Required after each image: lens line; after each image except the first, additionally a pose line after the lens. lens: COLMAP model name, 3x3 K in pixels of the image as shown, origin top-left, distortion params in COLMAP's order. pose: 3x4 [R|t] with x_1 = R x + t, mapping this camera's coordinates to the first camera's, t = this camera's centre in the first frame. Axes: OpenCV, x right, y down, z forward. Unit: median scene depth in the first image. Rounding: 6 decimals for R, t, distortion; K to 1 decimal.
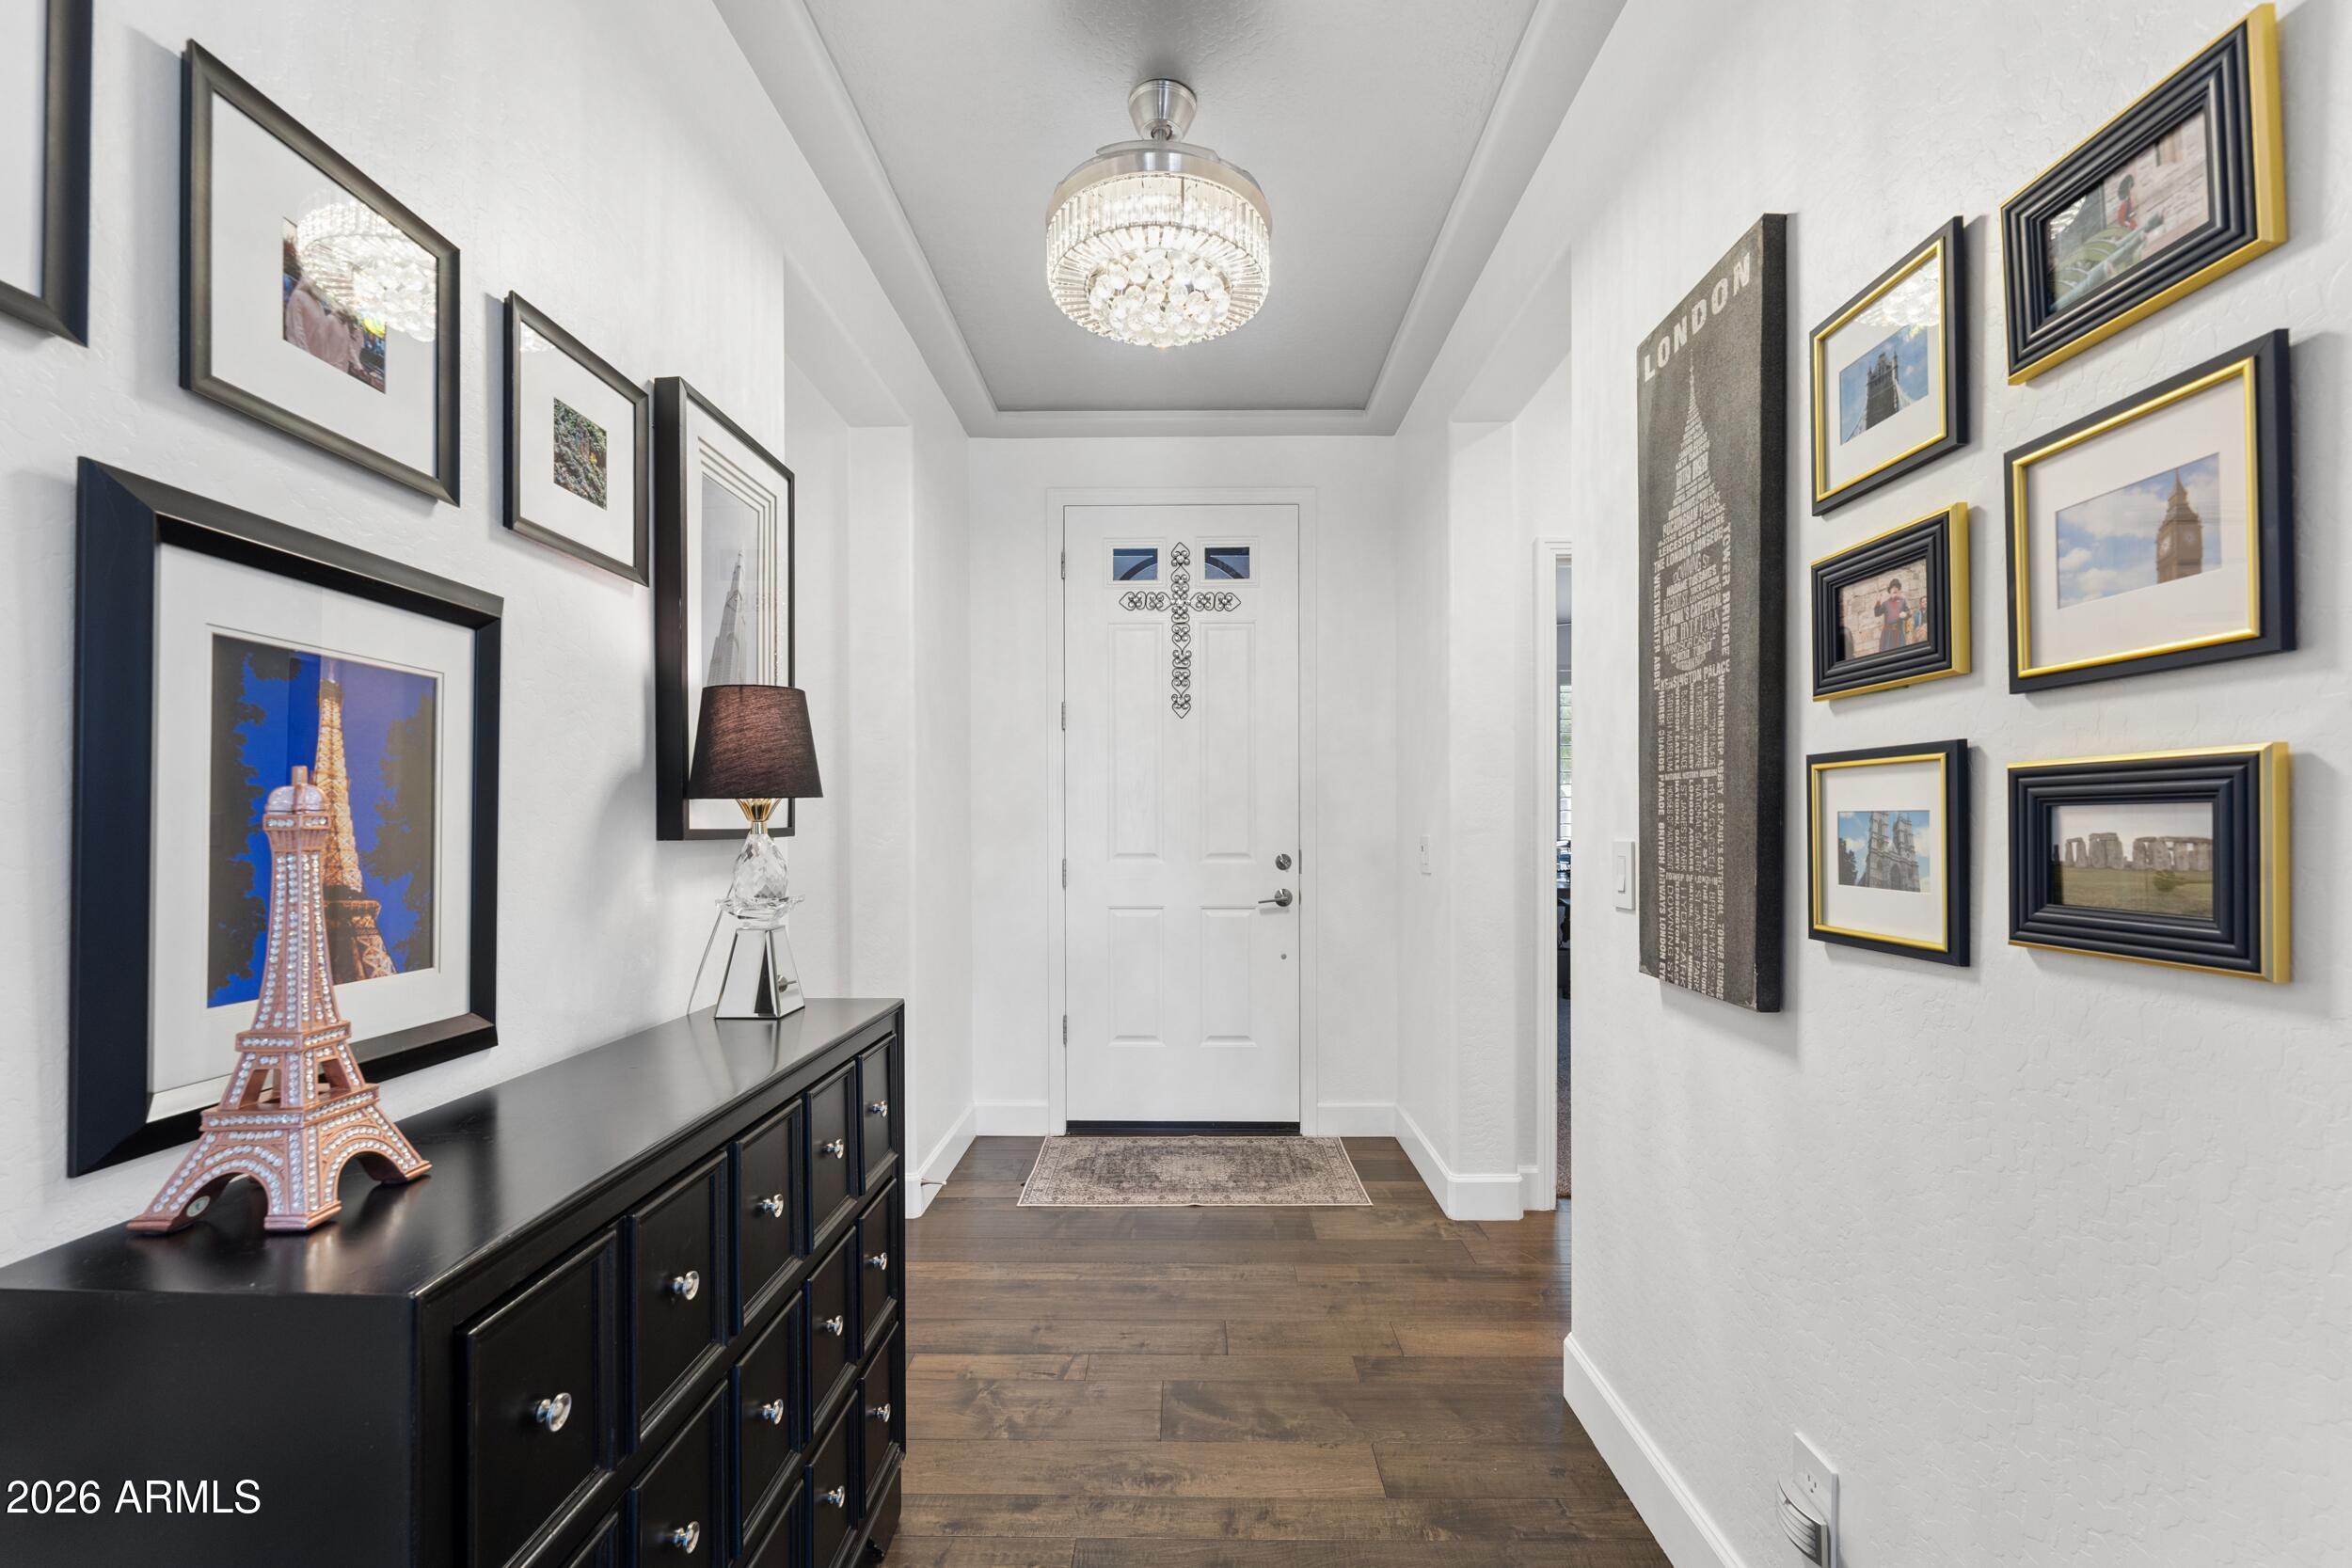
lens RADIAL K [[951.3, 0, 1144.8], [0, 951.3, 828.4], [0, 0, 1]] dist [-0.000130, -0.000706]
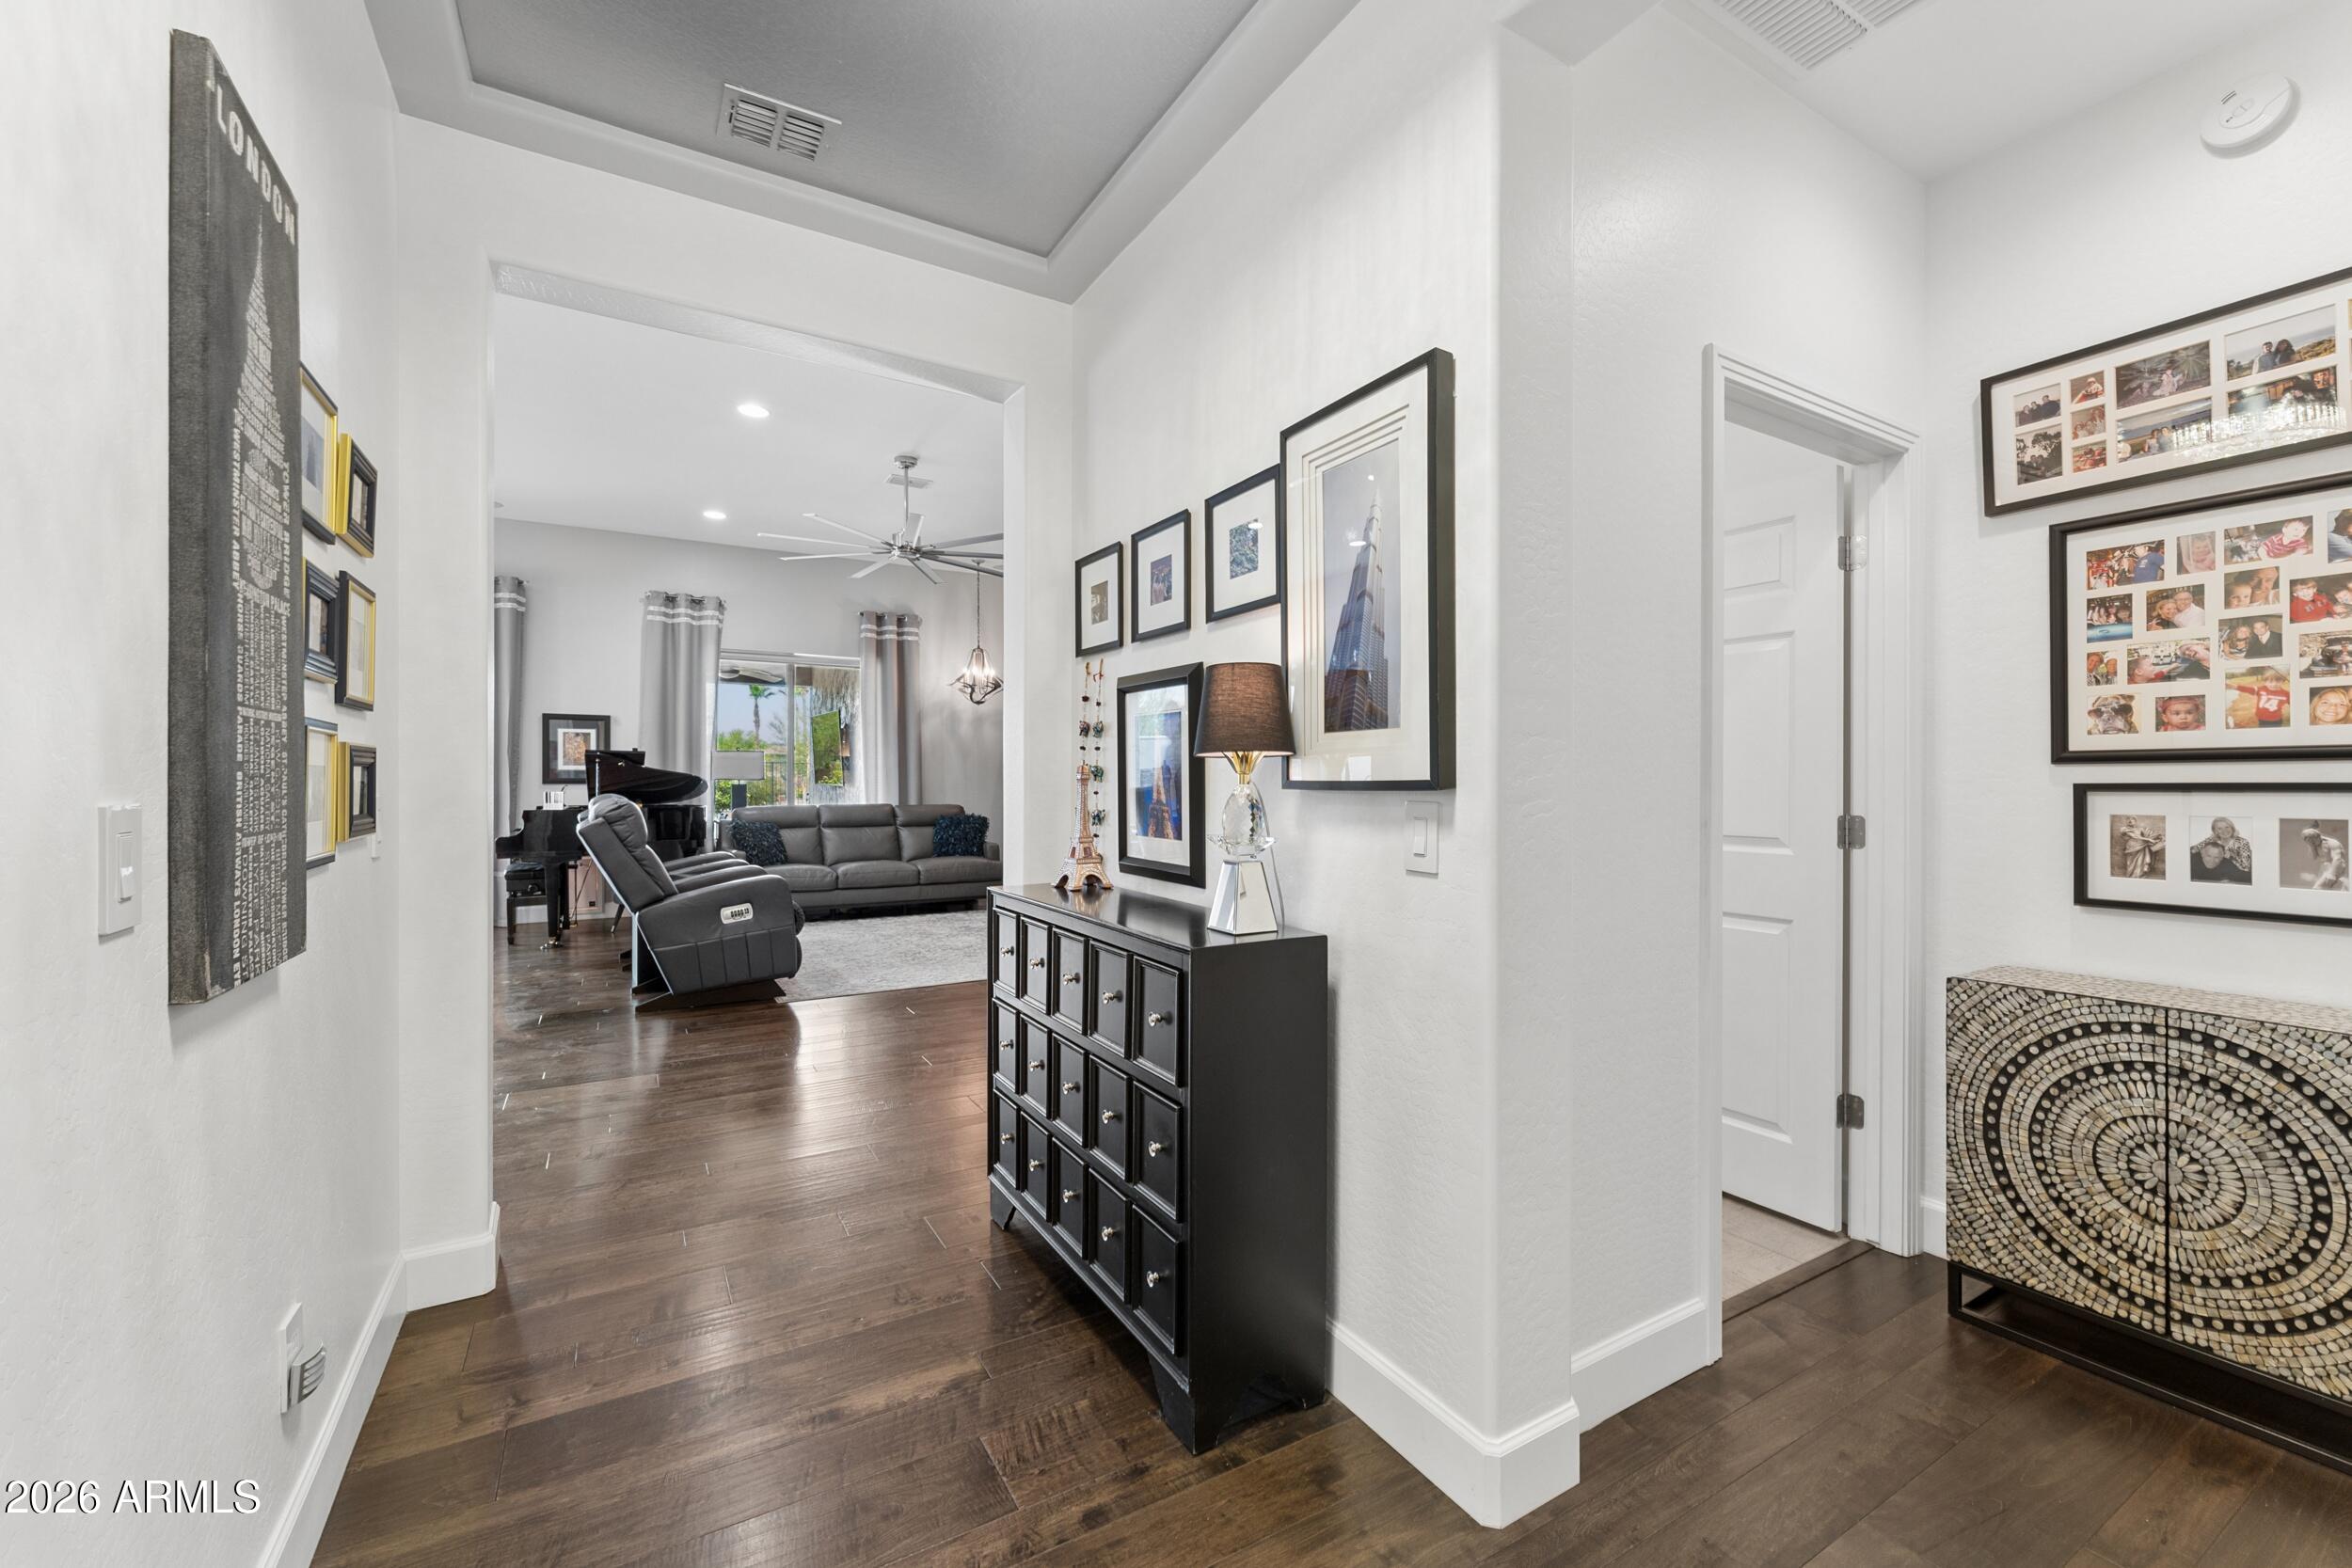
lens RADIAL K [[951.3, 0, 1177.3], [0, 951.3, 788.4], [0, 0, 1]] dist [-0.000130, -0.000706]
pose [[-0.839859, 0.004816, -0.542783, 0.379363], [-0.004268, 0.999871, 0.015477, -0.008740], [0.542788, 0.015315, -0.839730, 2.278808]]
